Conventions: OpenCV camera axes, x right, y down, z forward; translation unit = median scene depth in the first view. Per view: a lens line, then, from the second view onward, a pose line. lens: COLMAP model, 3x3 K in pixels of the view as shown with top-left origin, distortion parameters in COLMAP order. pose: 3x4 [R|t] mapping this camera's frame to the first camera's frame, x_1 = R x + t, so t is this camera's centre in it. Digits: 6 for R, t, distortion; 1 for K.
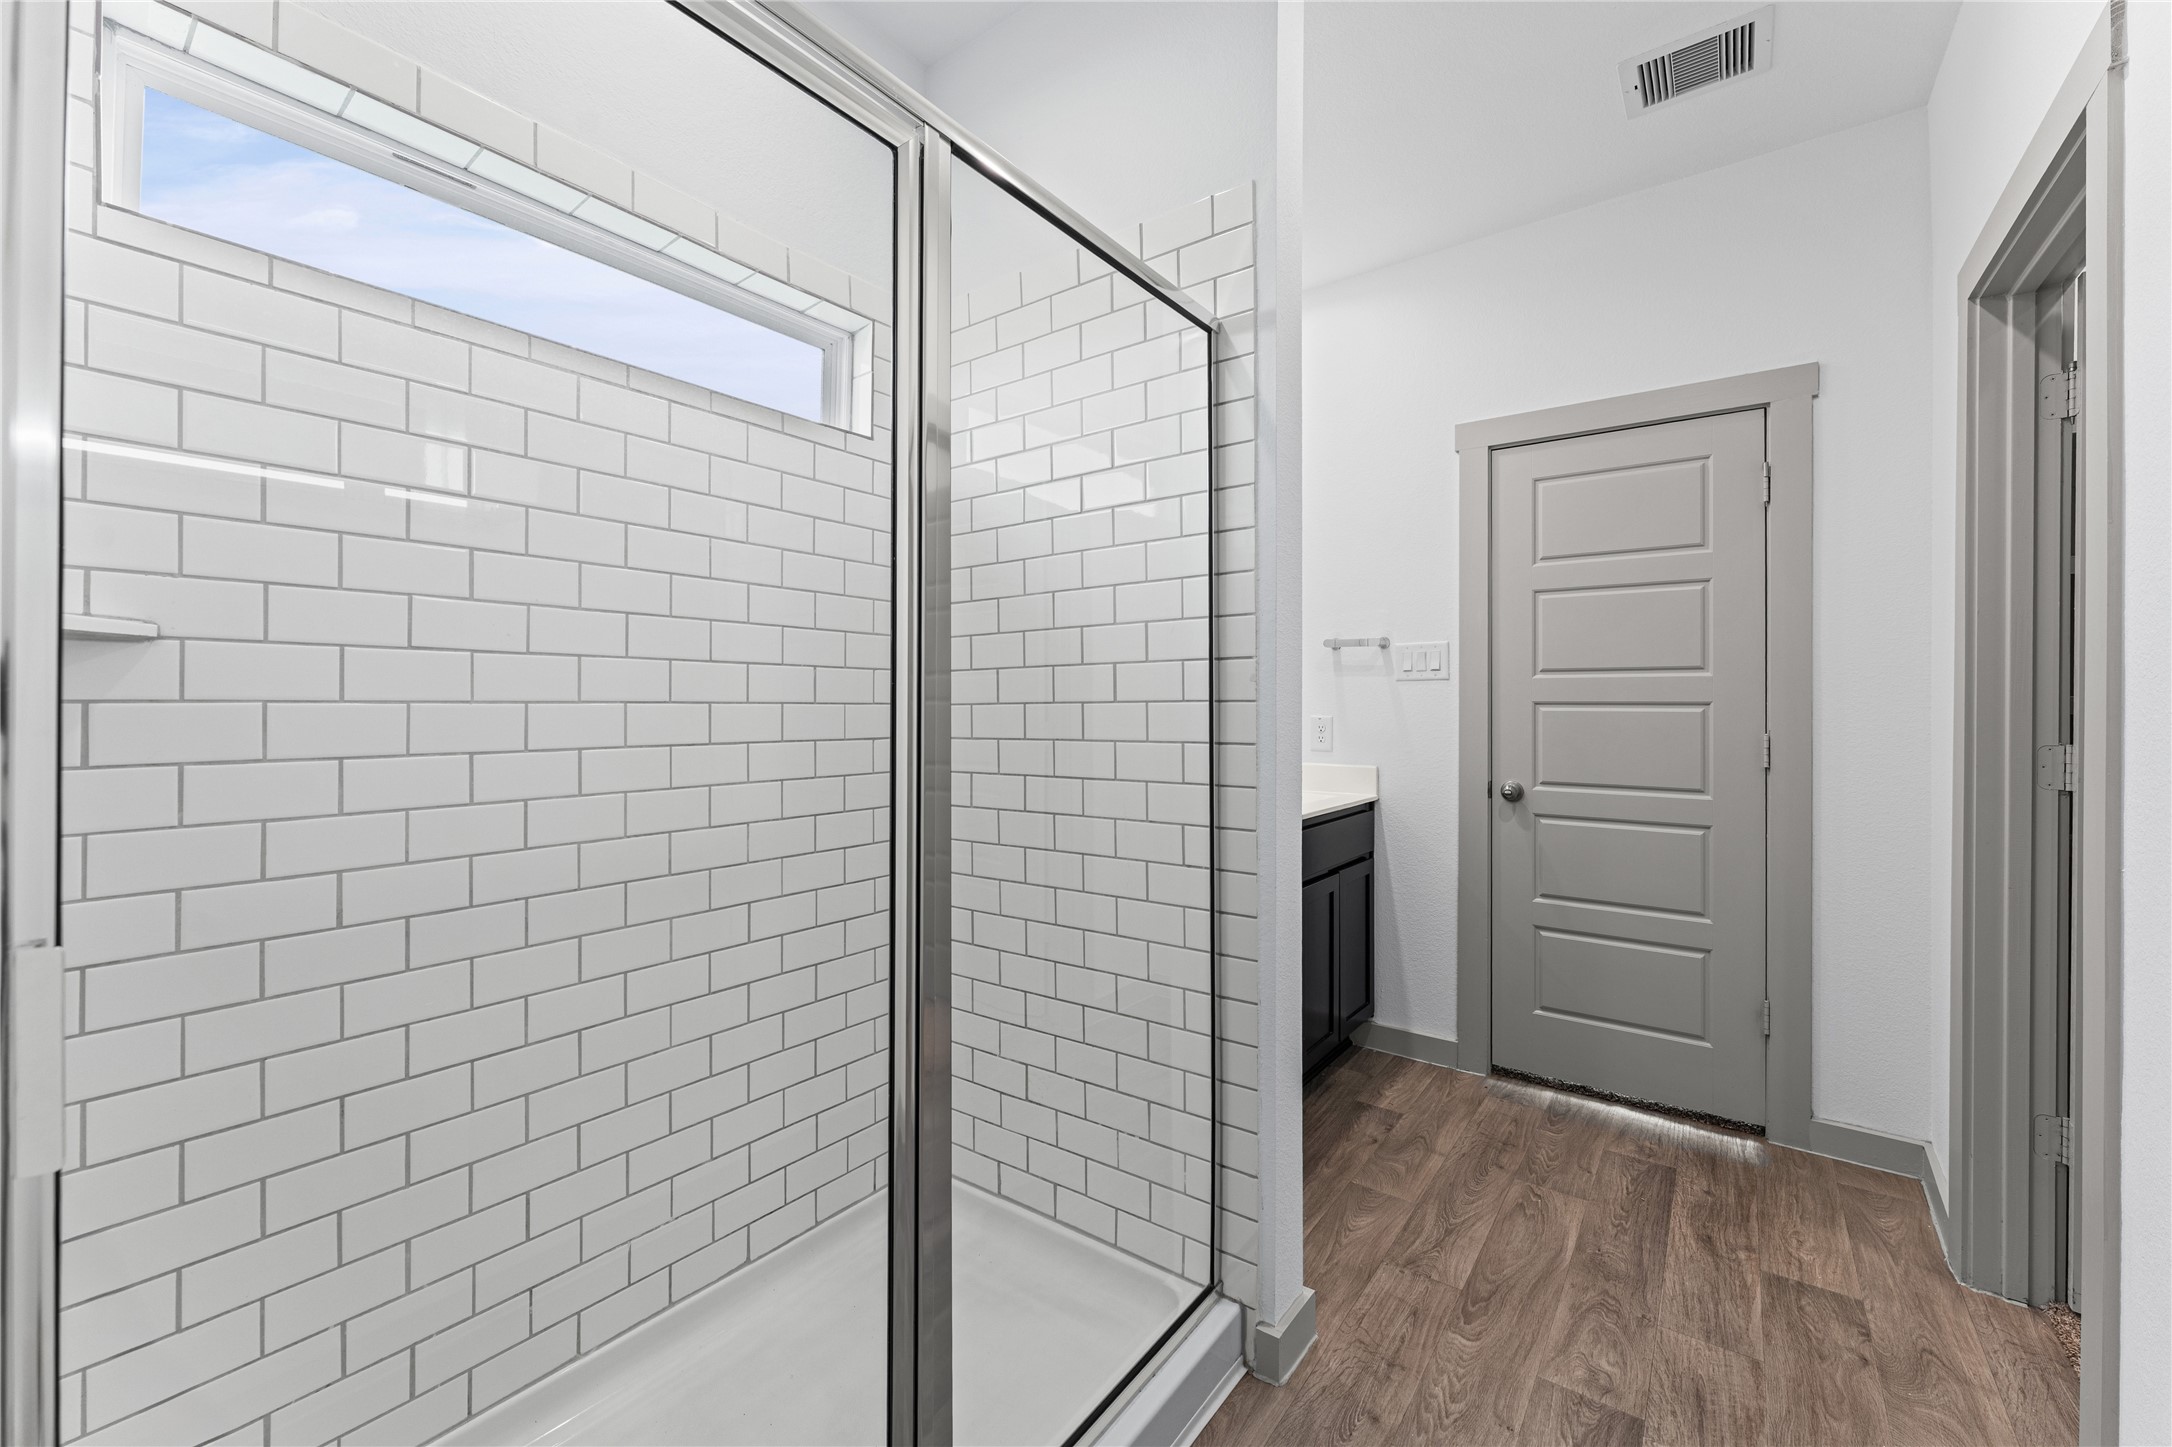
lens RADIAL K [[1017.3, 0, 1087.2], [0, 1017.3, 693.9], [0, 0, 1]] dist [0.019779, -0.000147]
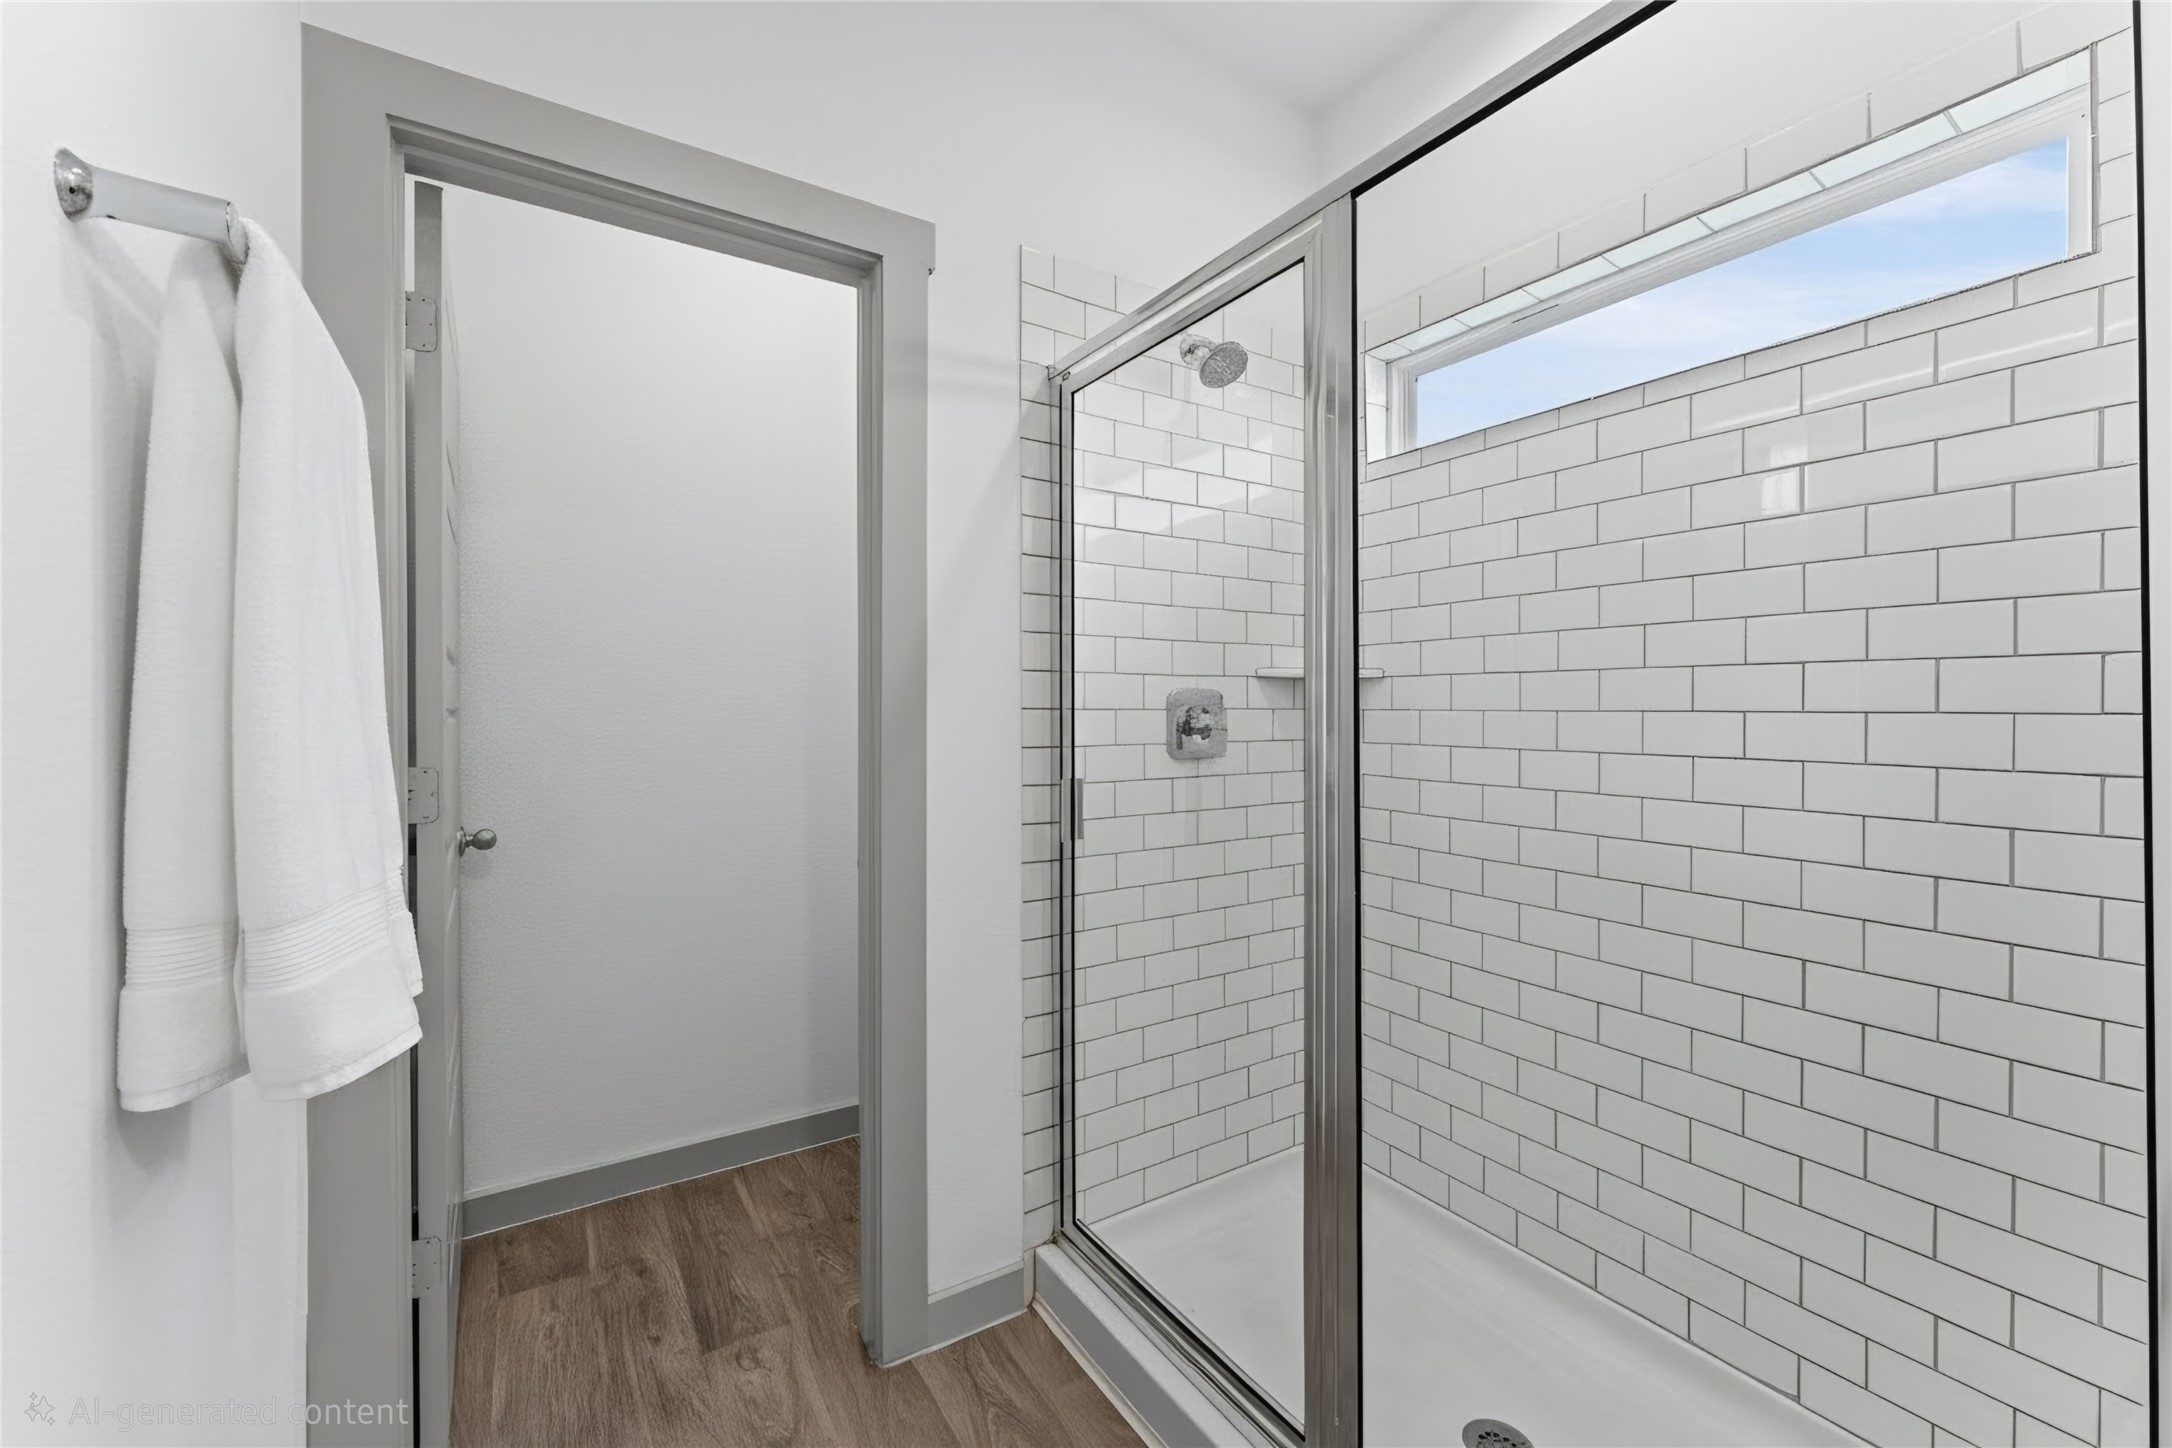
lens RADIAL K [[864.6, 0, 1096.9], [0, 864.6, 704.9], [0, 0, 1]] dist [-0.003245, -0.000314]
pose [[-0.405862, -0.011554, -0.913861, 0.576334], [0.000134, 0.999919, -0.012701, 0.012949], [0.913934, -0.005278, -0.405828, 0.851142]]
